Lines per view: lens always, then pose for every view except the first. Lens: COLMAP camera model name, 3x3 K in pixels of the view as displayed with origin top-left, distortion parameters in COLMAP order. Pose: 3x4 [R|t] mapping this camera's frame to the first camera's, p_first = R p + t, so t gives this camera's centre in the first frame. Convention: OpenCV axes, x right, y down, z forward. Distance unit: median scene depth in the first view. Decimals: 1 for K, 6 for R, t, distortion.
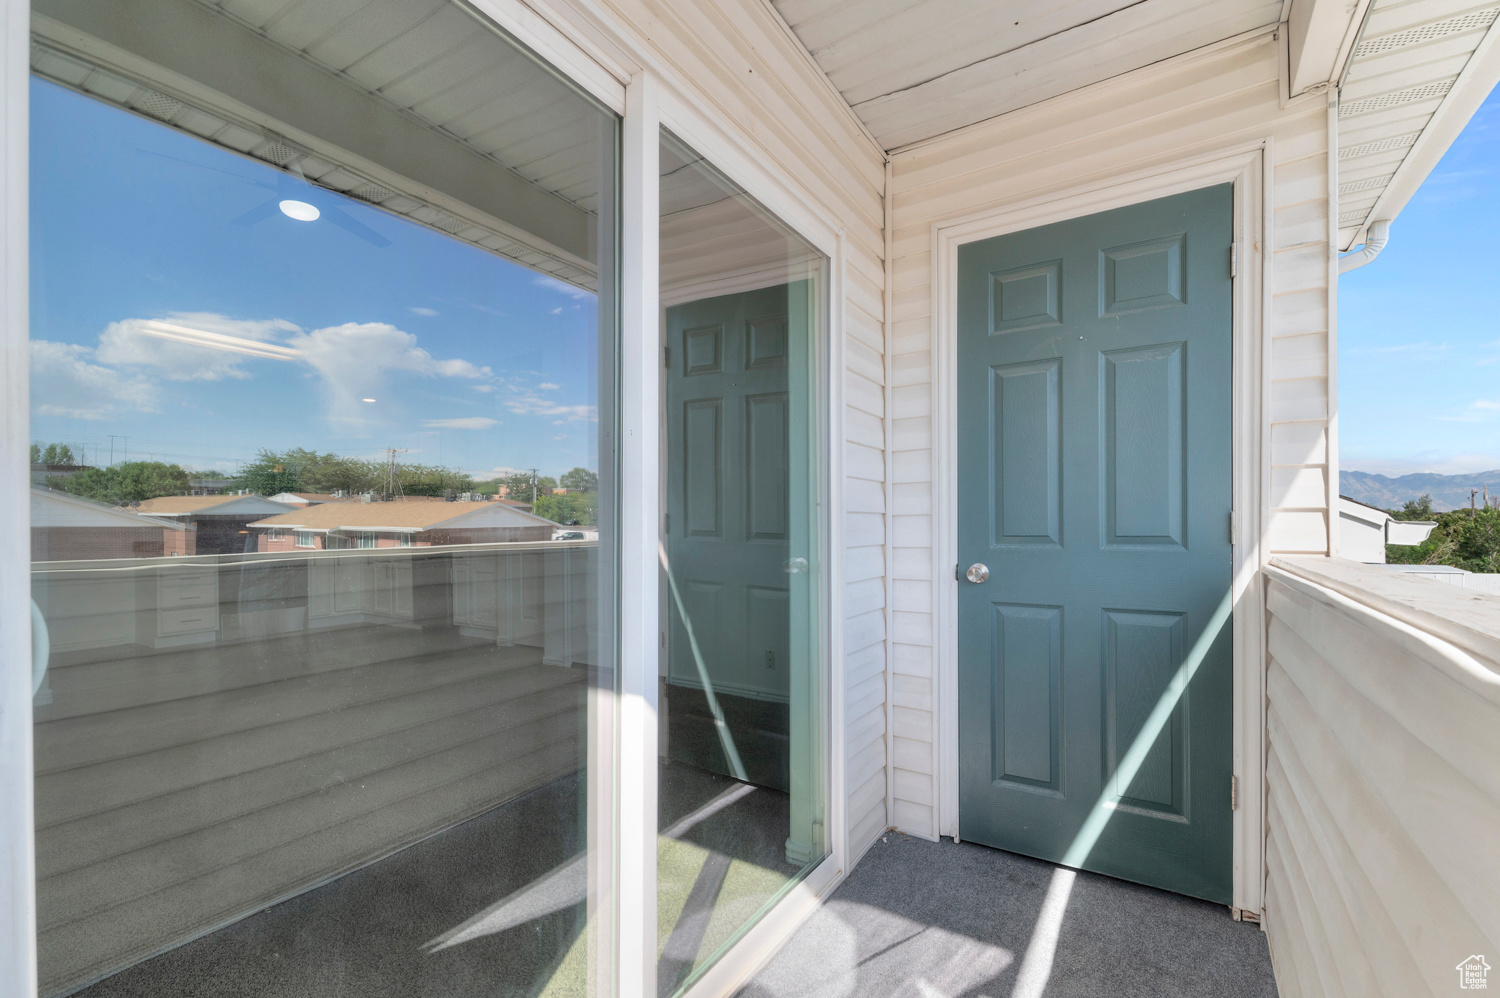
lens RADIAL K [[660.7, 0, 747.0], [0, 660.7, 529.7], [0, 0, 1]] dist [-0.000489, -0.000169]
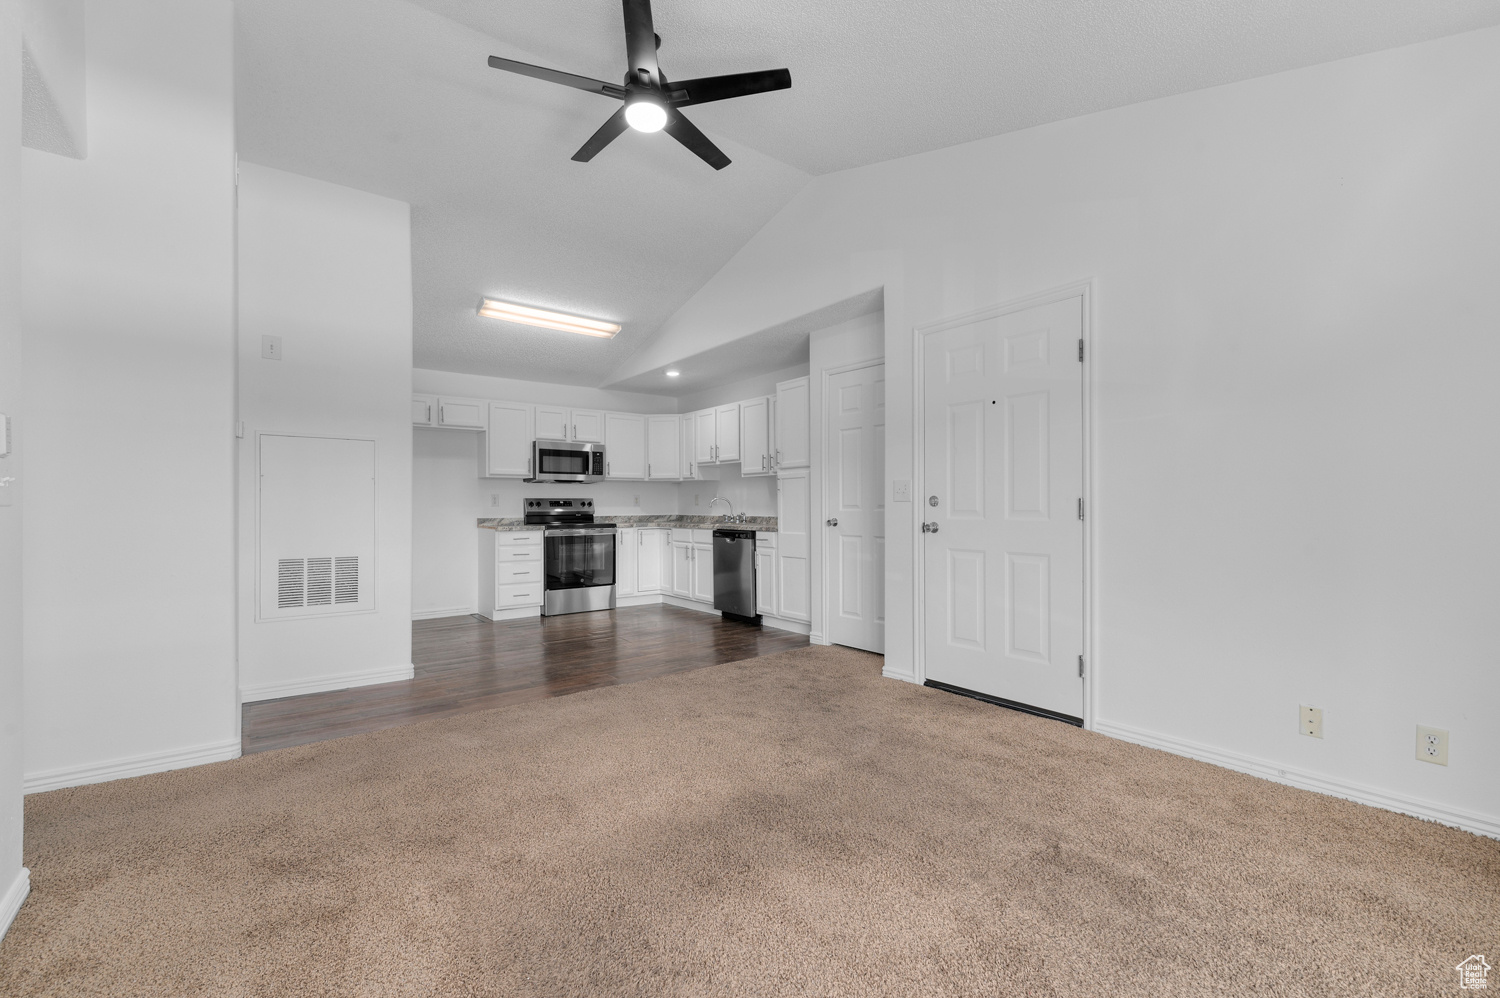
lens RADIAL K [[646.8, 0, 750.3], [0, 646.8, 507.4], [0, 0, 1]] dist [0.000009, -0.000238]
pose [[0.939859, 0.002418, -0.341555, -0.151198], [-0.004089, 0.999983, -0.004173, 0.001723], [0.341539, 0.005318, 0.939852, 0.160263]]
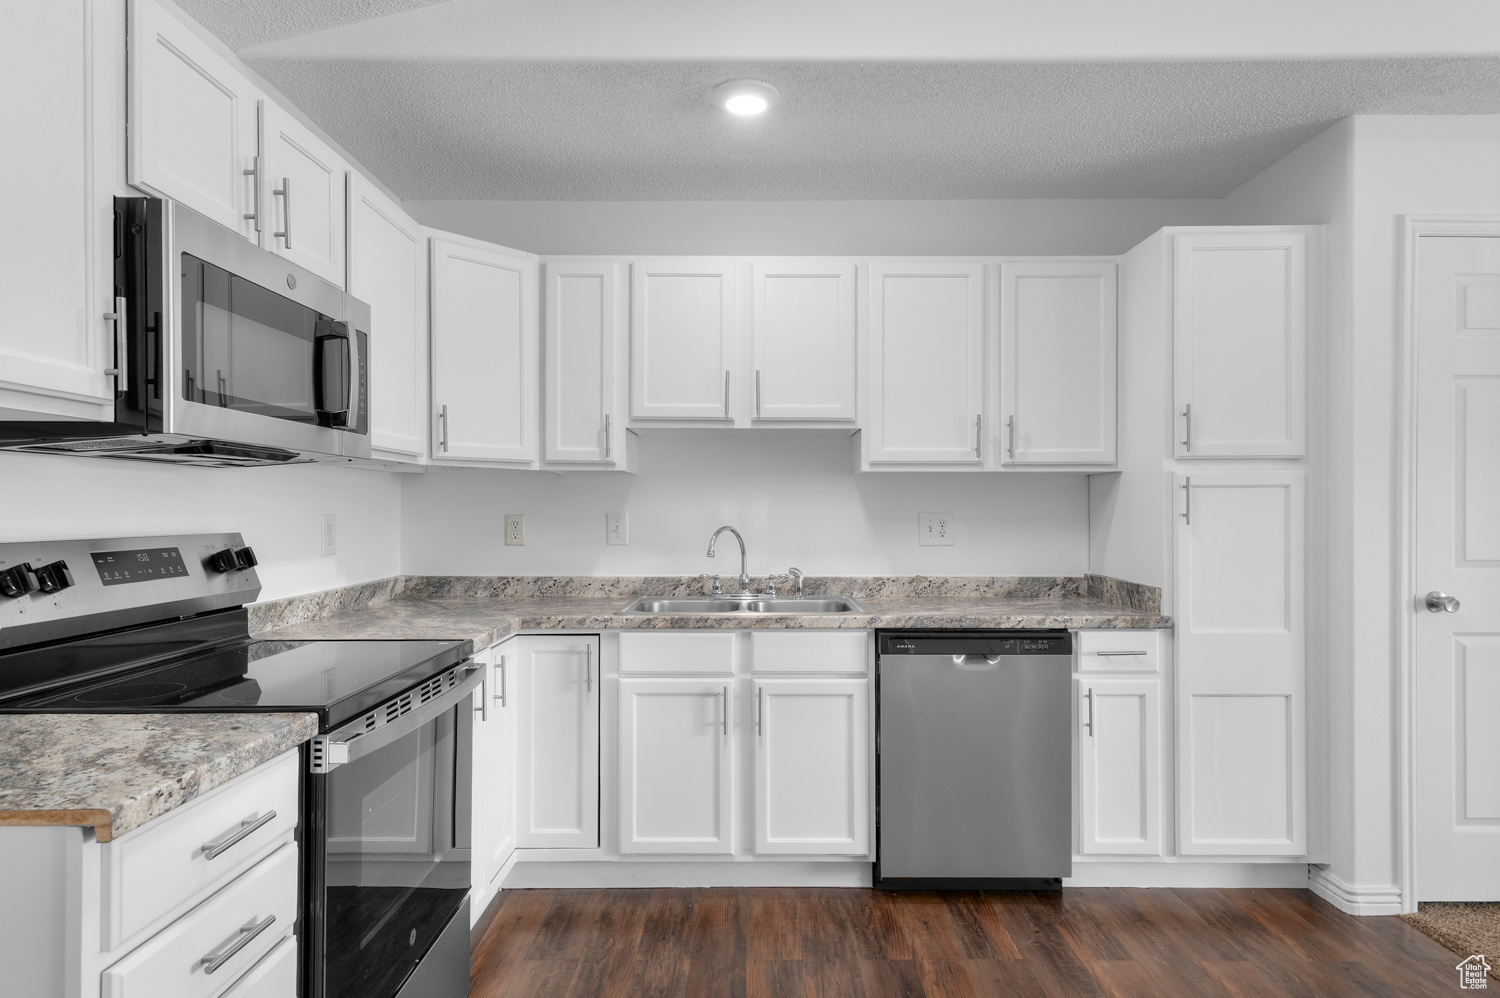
lens RADIAL K [[865.1, 0, 753.3], [0, 865.1, 508.2], [0, 0, 1]] dist [0.013078, -0.000125]
pose [[0.844067, 0.007487, 0.536186, -0.828329], [-0.001396, 0.999930, -0.011763, -0.024140], [-0.536236, 0.009180, 0.844018, 0.744281]]
